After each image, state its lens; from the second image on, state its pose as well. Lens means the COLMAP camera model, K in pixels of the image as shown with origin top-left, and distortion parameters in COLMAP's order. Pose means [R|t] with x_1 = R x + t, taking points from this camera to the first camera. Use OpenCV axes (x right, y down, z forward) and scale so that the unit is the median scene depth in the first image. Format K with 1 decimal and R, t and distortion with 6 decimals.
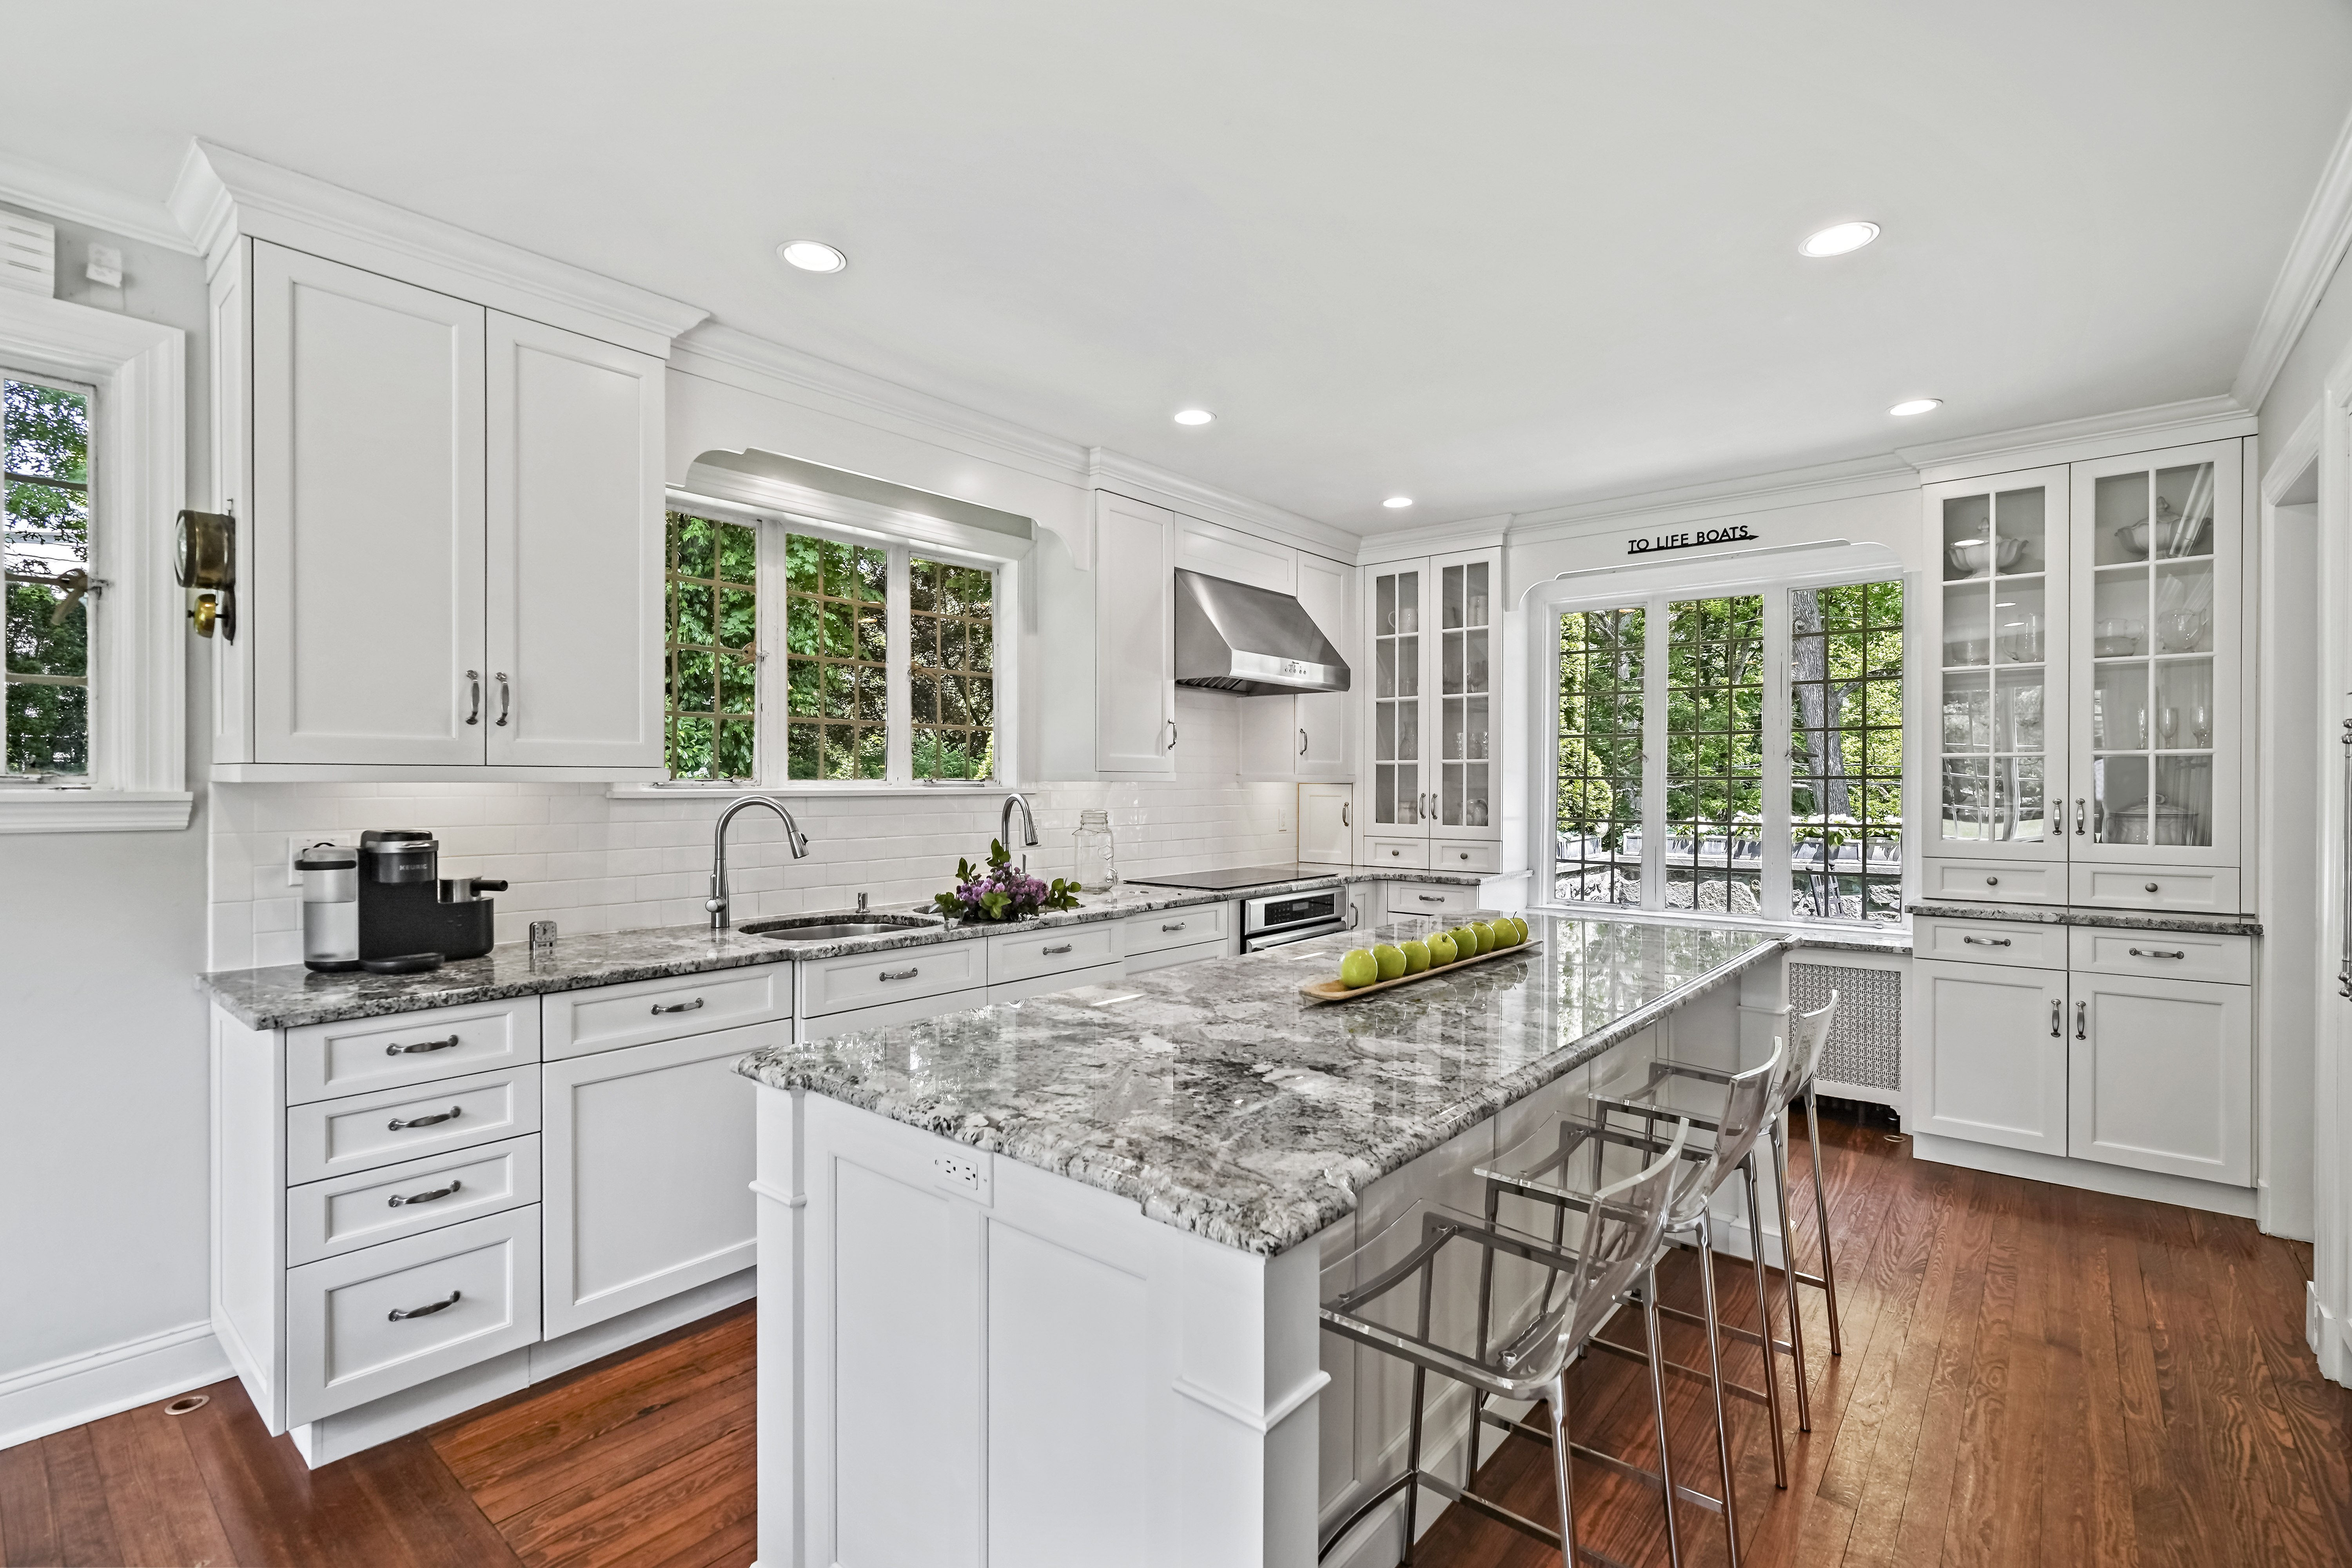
lens RADIAL K [[1080.2, 0, 1174.2], [0, 1080.2, 783.3], [0, 0, 1]] dist [0.003181, 0.002680]
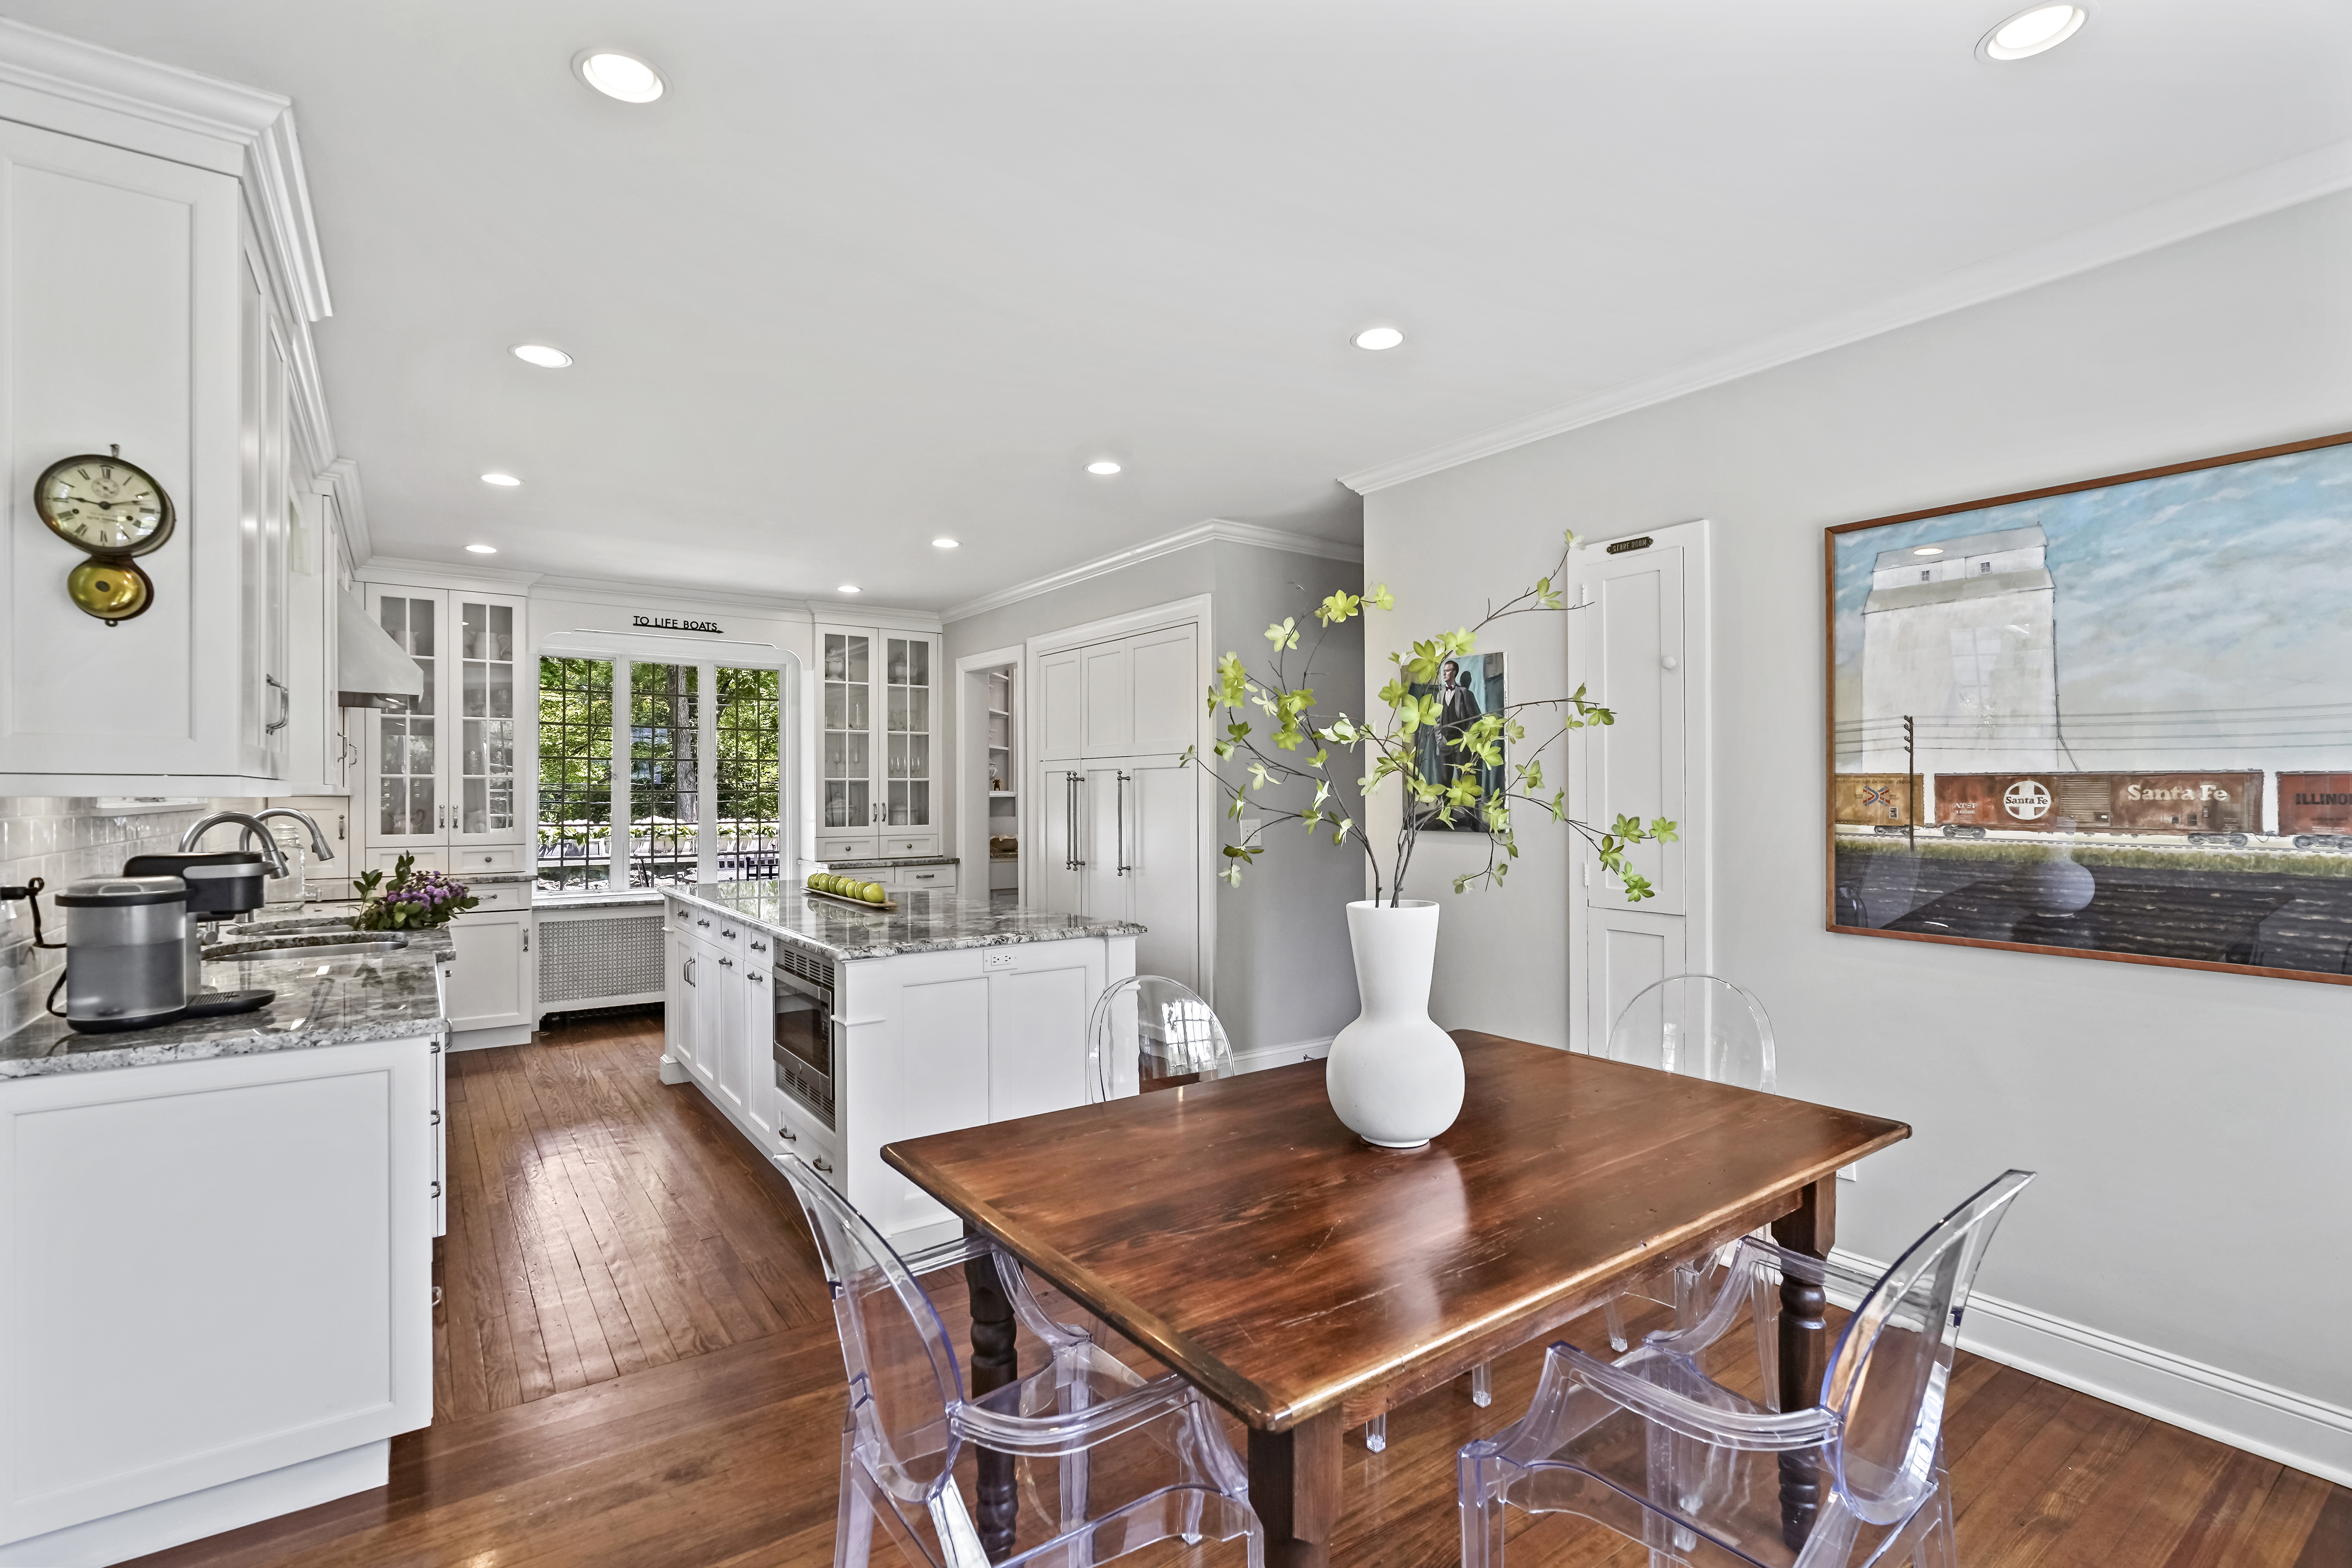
lens RADIAL K [[1080.2, 0, 1179.3], [0, 1080.2, 790.9], [0, 0, 1]] dist [0.003181, 0.002680]
pose [[0.248481, 0.004502, 0.968626, -0.727153], [0.004653, 0.999972, -0.005842, 0.004970], [-0.968626, 0.005959, 0.248453, 0.008096]]
